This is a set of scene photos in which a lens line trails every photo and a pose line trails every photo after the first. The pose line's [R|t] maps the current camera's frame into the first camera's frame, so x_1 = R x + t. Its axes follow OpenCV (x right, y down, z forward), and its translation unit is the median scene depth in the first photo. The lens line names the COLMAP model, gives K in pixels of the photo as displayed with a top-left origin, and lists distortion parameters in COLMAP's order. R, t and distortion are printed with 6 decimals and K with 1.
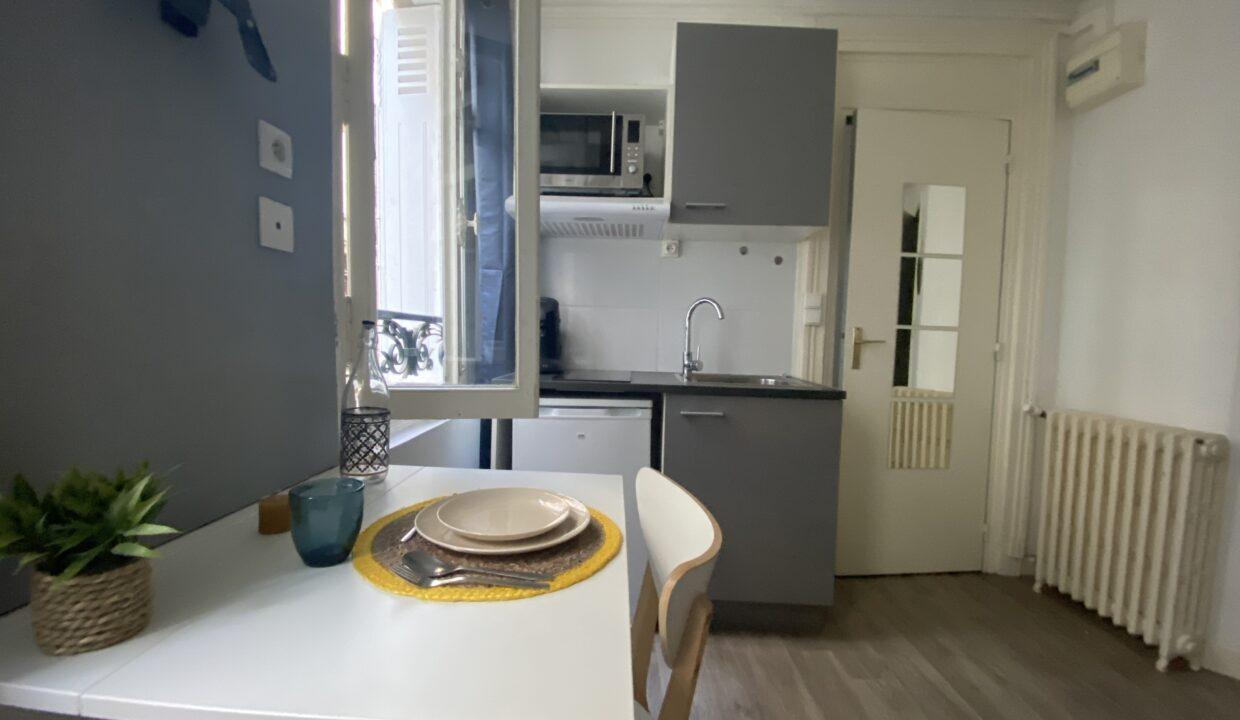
lens RADIAL K [[494.4, 0, 617.3], [0, 494.4, 357.9], [0, 0, 1]] dist [0.019067, -0.020049]
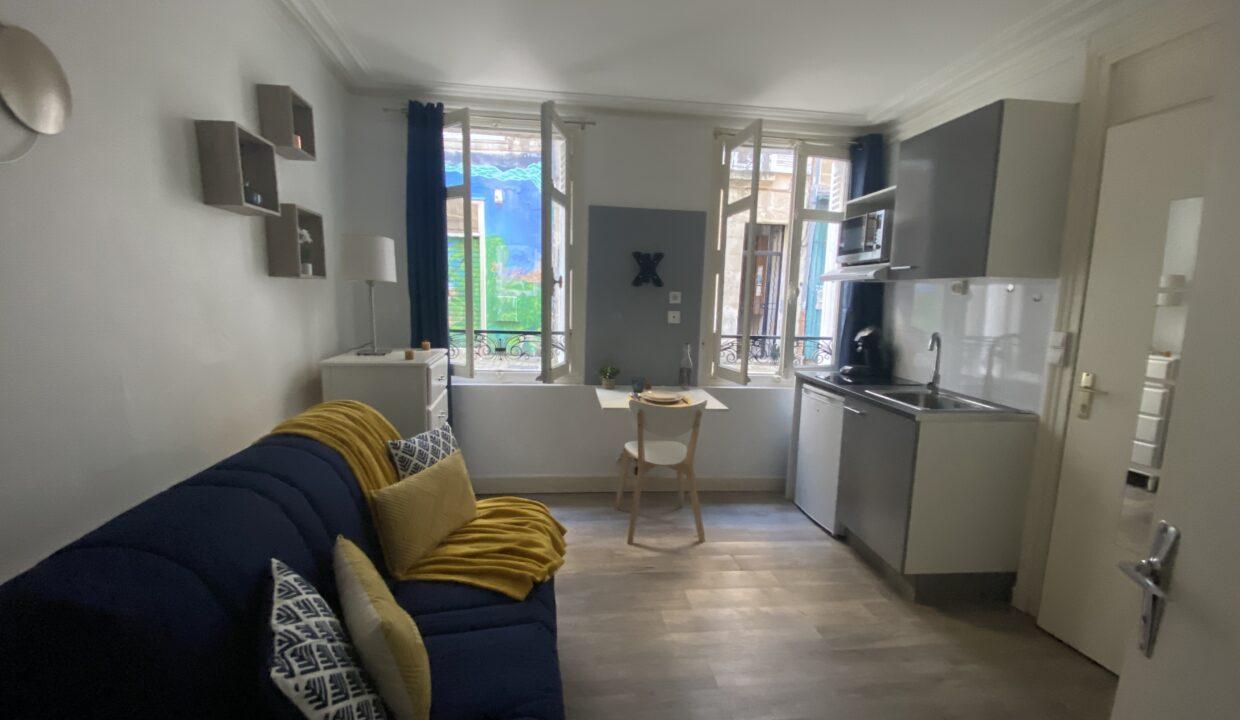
lens RADIAL K [[493.0, 0, 619.3], [0, 493.0, 356.0], [0, 0, 1]] dist [0.032534, -0.034281]
pose [[0.127144, 0.097347, -0.987096, 1.248492], [-0.064148, 0.993896, 0.089755, -0.117324], [0.989808, 0.051908, 0.132613, 0.041826]]
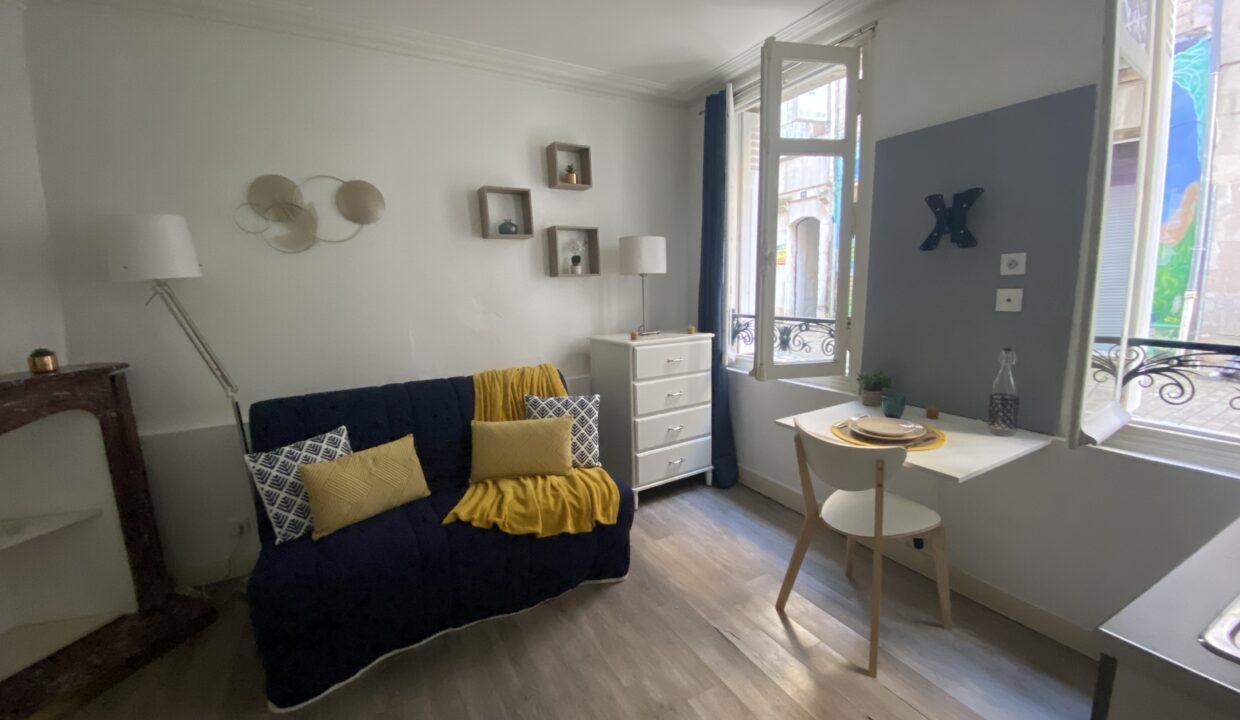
lens RADIAL K [[494.4, 0, 617.3], [0, 494.4, 357.9], [0, 0, 1]] dist [0.019067, -0.020049]
pose [[-0.875409, 0.079283, -0.476836, 0.733933], [-0.004753, 0.984998, 0.172500, -0.157124], [0.483359, 0.153275, -0.861900, 0.845072]]
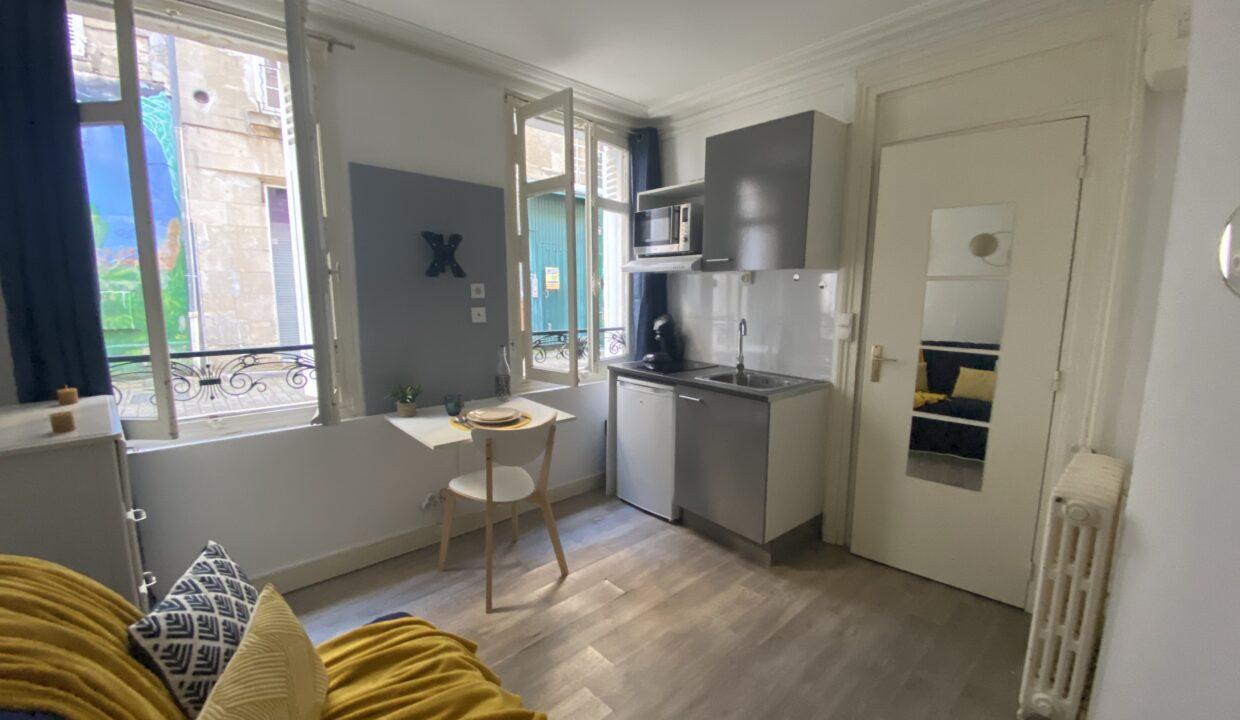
lens RADIAL K [[494.4, 0, 617.3], [0, 494.4, 357.9], [0, 0, 1]] dist [0.019067, -0.020049]
pose [[0.677286, 0.082311, -0.731101, 0.906690], [-0.020492, 0.995447, 0.093089, -0.126676], [0.735435, -0.048066, 0.675889, -0.193577]]
